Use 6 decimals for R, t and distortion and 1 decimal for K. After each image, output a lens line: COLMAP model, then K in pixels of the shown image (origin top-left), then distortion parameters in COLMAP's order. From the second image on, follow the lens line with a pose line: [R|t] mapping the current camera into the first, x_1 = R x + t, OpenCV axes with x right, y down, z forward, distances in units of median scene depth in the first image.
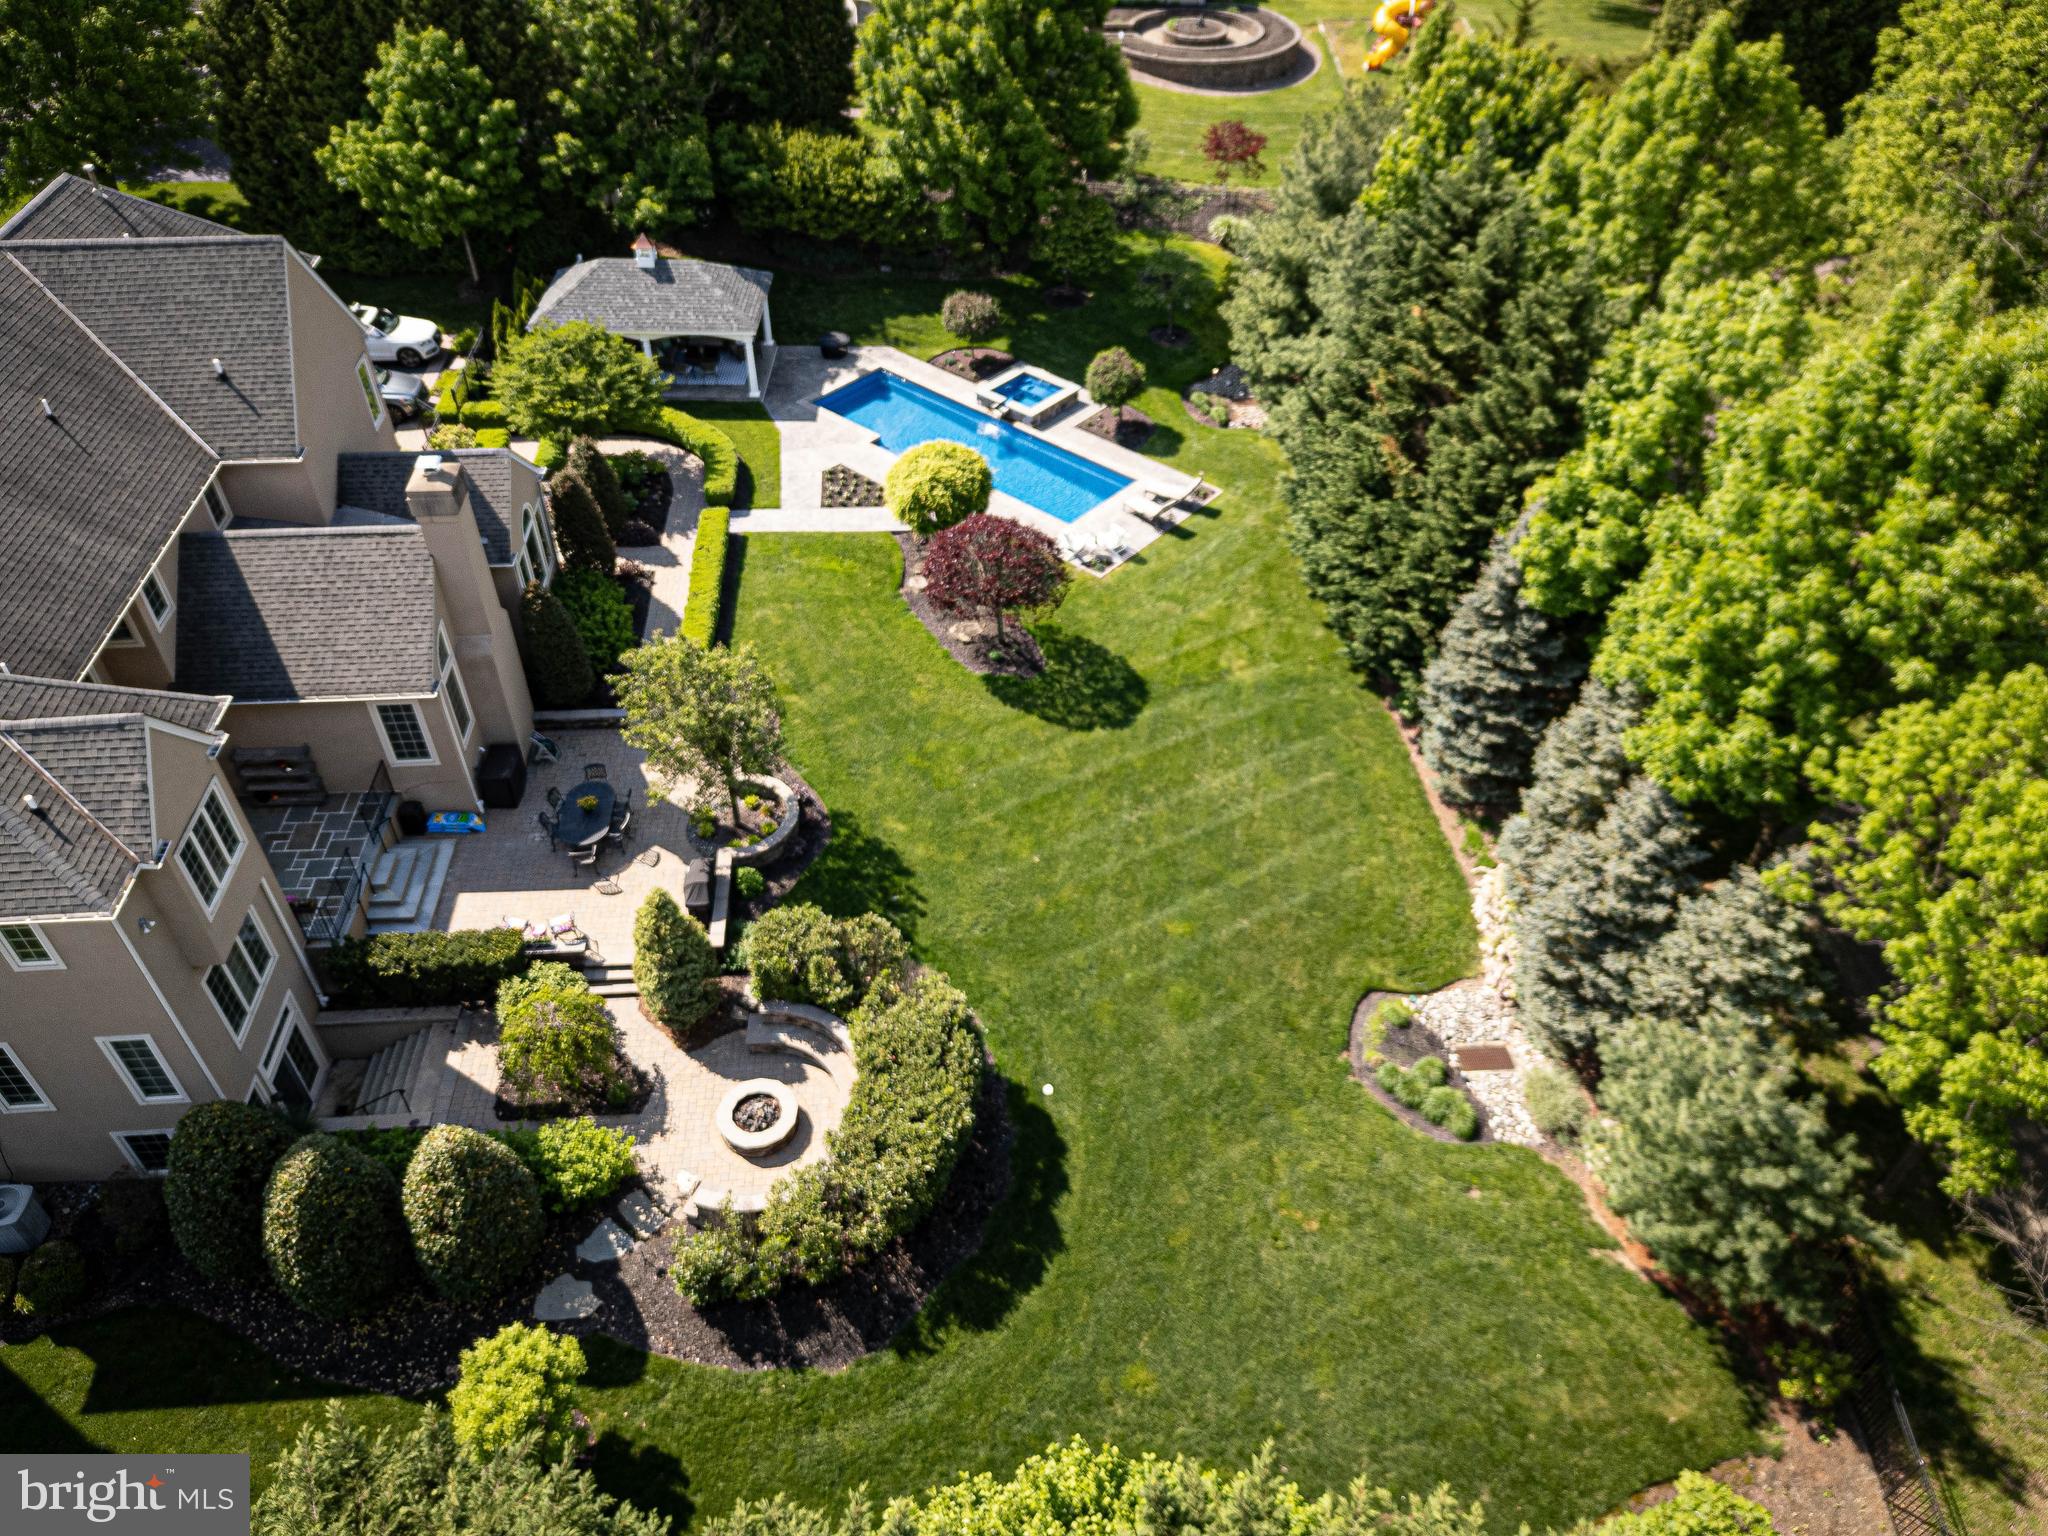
lens RADIAL K [[1426.8, 0, 1029.5], [0, 1426.8, 779.4], [0, 0, 1]] dist [0.019370, -0.023339]
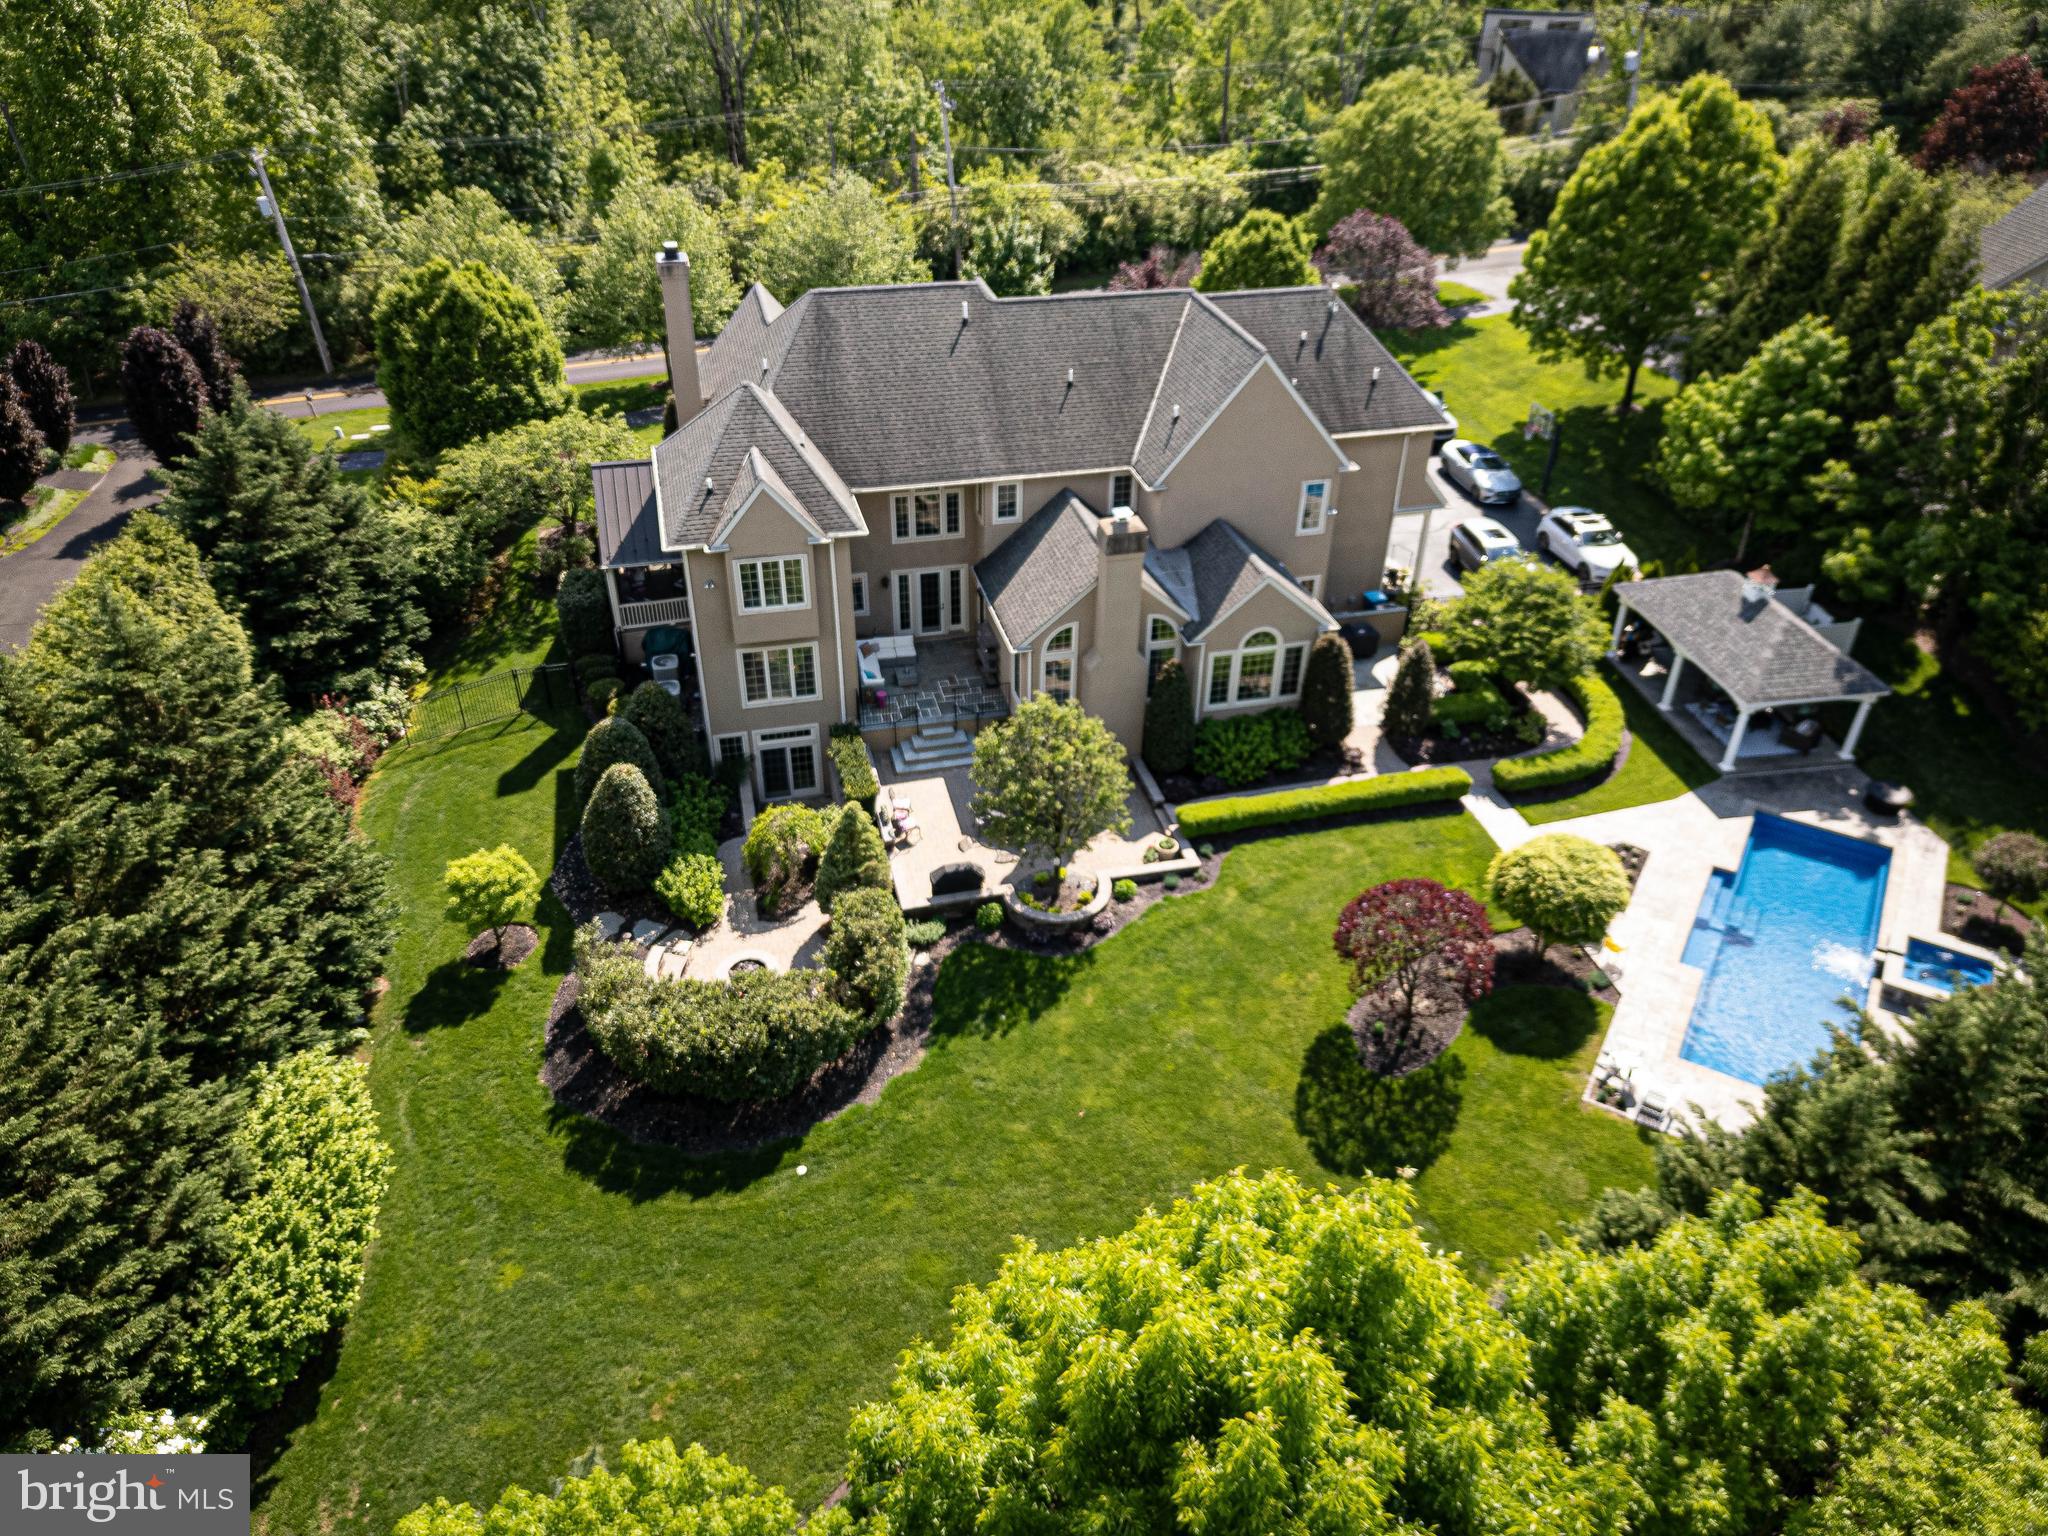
lens RADIAL K [[1426.8, 0, 1028.8], [0, 1426.8, 758.7], [0, 0, 1]] dist [0.019370, -0.023339]
pose [[0.160085, 0.532153, -0.831376, 0.509952], [-0.671214, 0.676236, 0.303605, -0.282621], [0.723771, 0.509429, 0.465444, 0.326547]]
